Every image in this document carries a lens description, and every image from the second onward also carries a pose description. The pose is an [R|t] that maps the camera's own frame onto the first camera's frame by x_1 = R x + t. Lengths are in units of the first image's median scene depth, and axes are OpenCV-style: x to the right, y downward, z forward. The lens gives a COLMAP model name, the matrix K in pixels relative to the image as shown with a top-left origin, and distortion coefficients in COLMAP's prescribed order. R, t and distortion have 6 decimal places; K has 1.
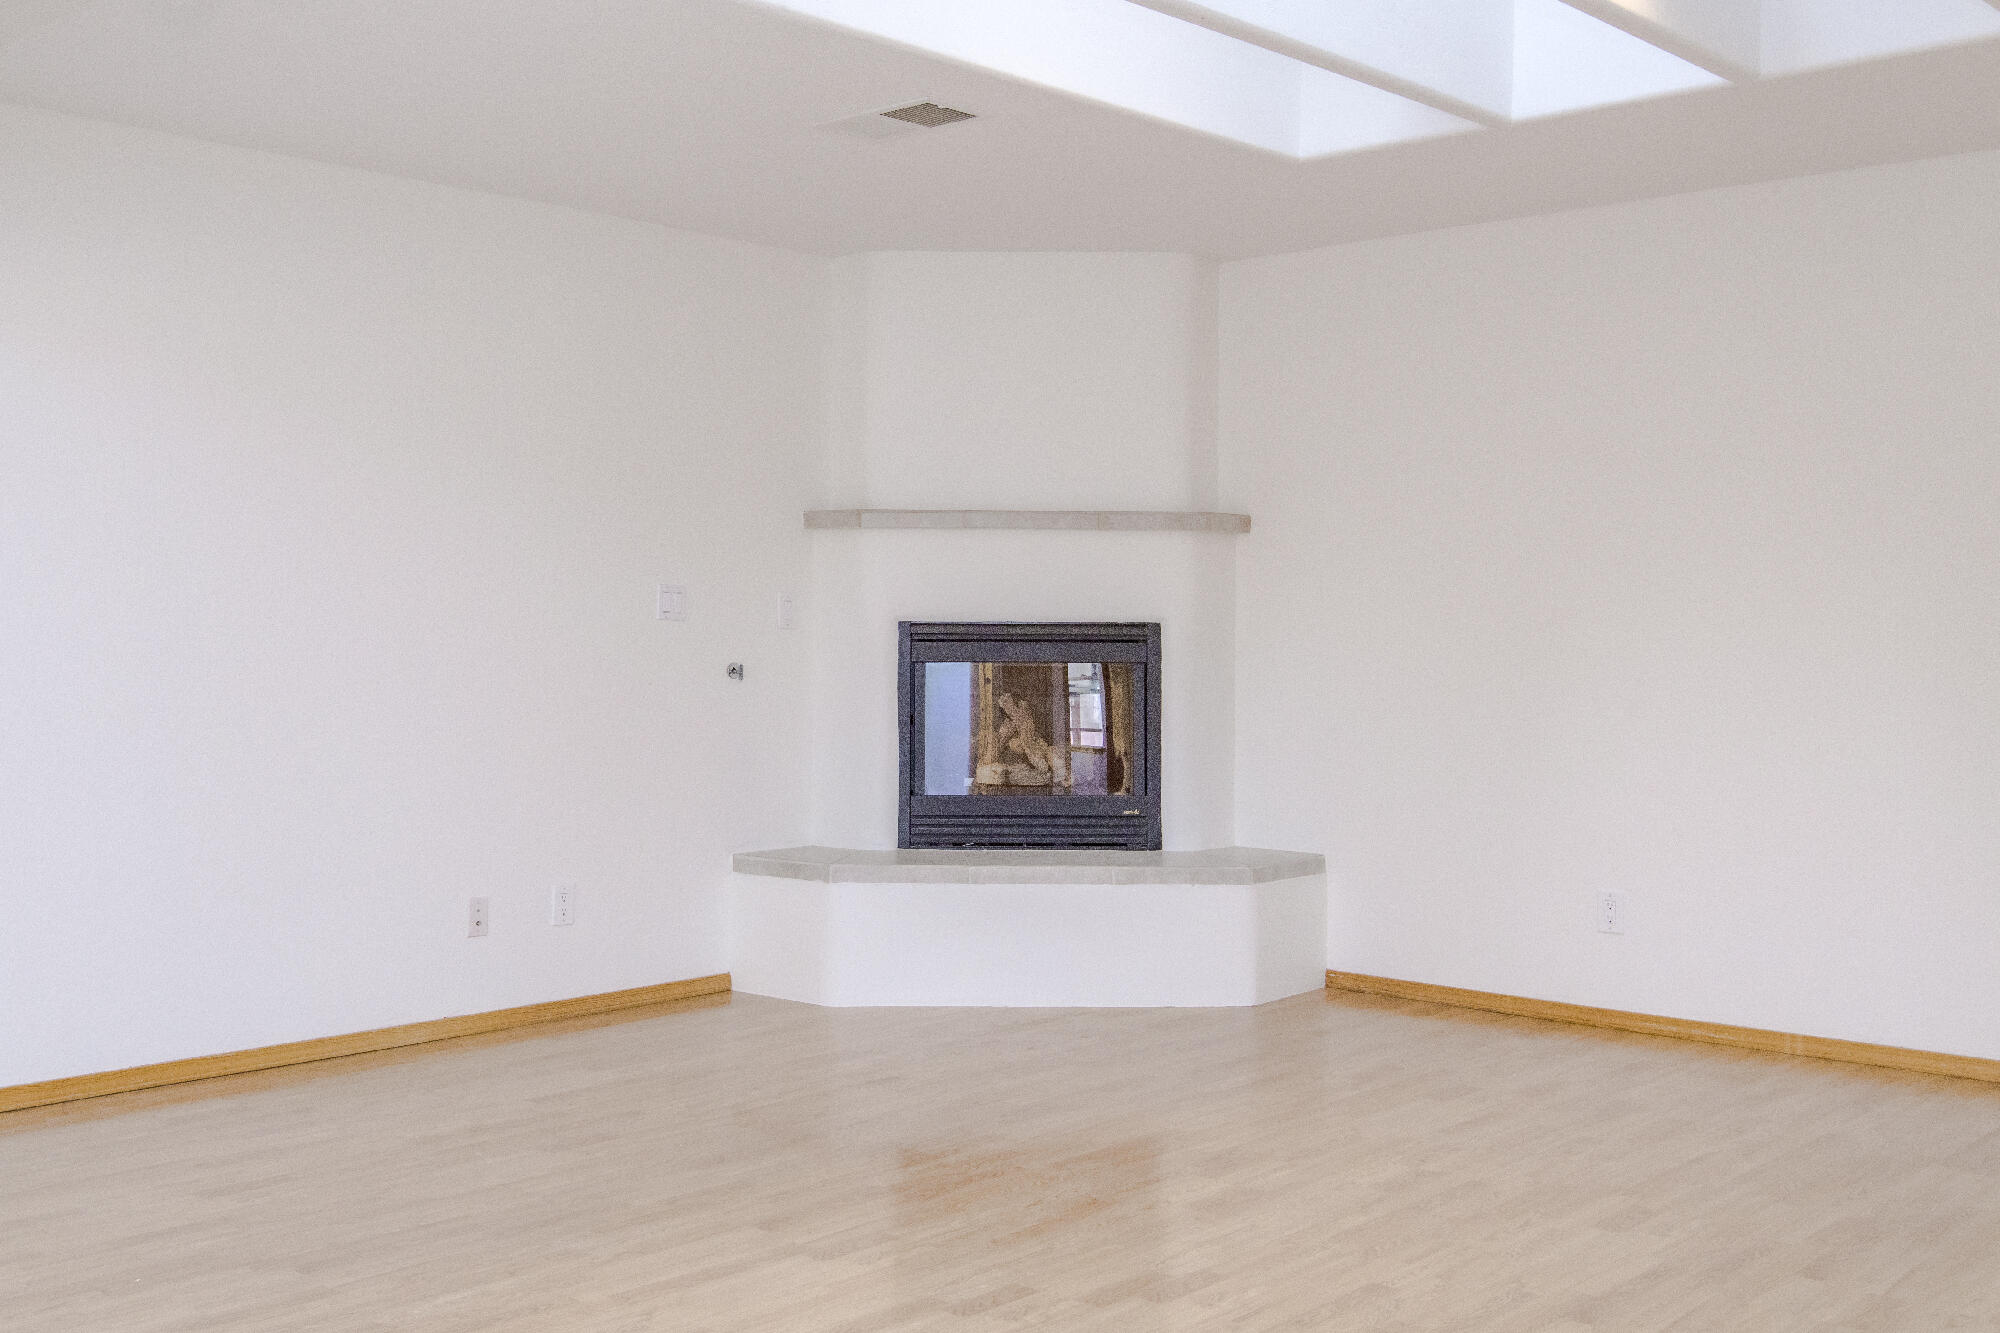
lens RADIAL K [[2057.2, 0, 989.1], [0, 2057.2, 625.8], [0, 0, 1]] dist [0.050966, 0.000000]
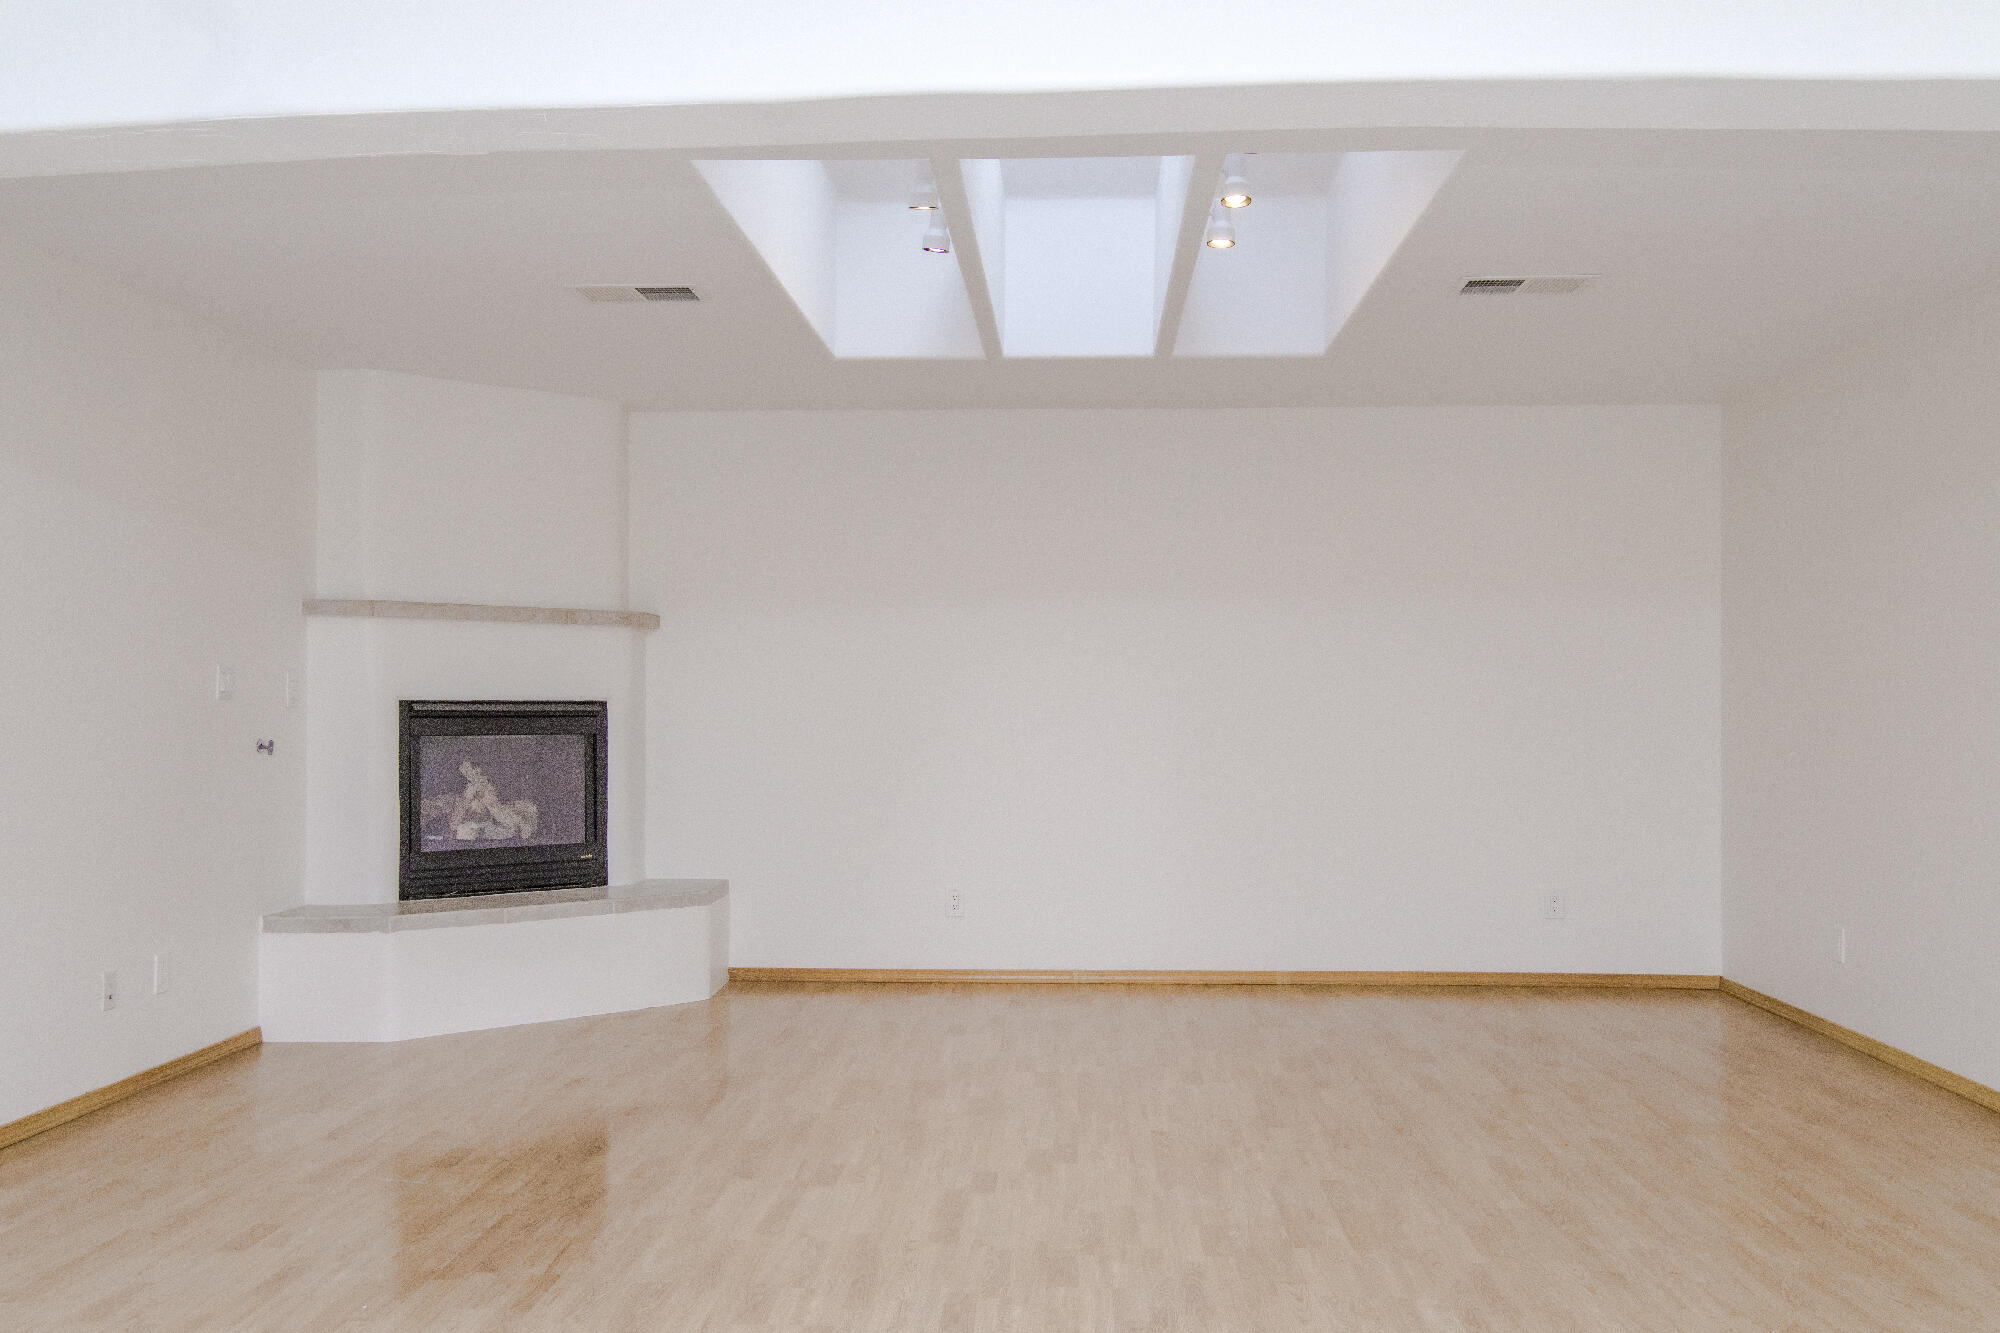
lens RADIAL K [[1825.6, 0, 996.7], [0, 1825.6, 704.2], [0, 0, 1]] dist [0.000297, -0.002774]
pose [[0.758281, -0.005685, 0.651903, -0.450006], [0.004798, 0.999984, 0.003140, -0.001711], [-0.651910, 0.000746, 0.758296, 0.022874]]
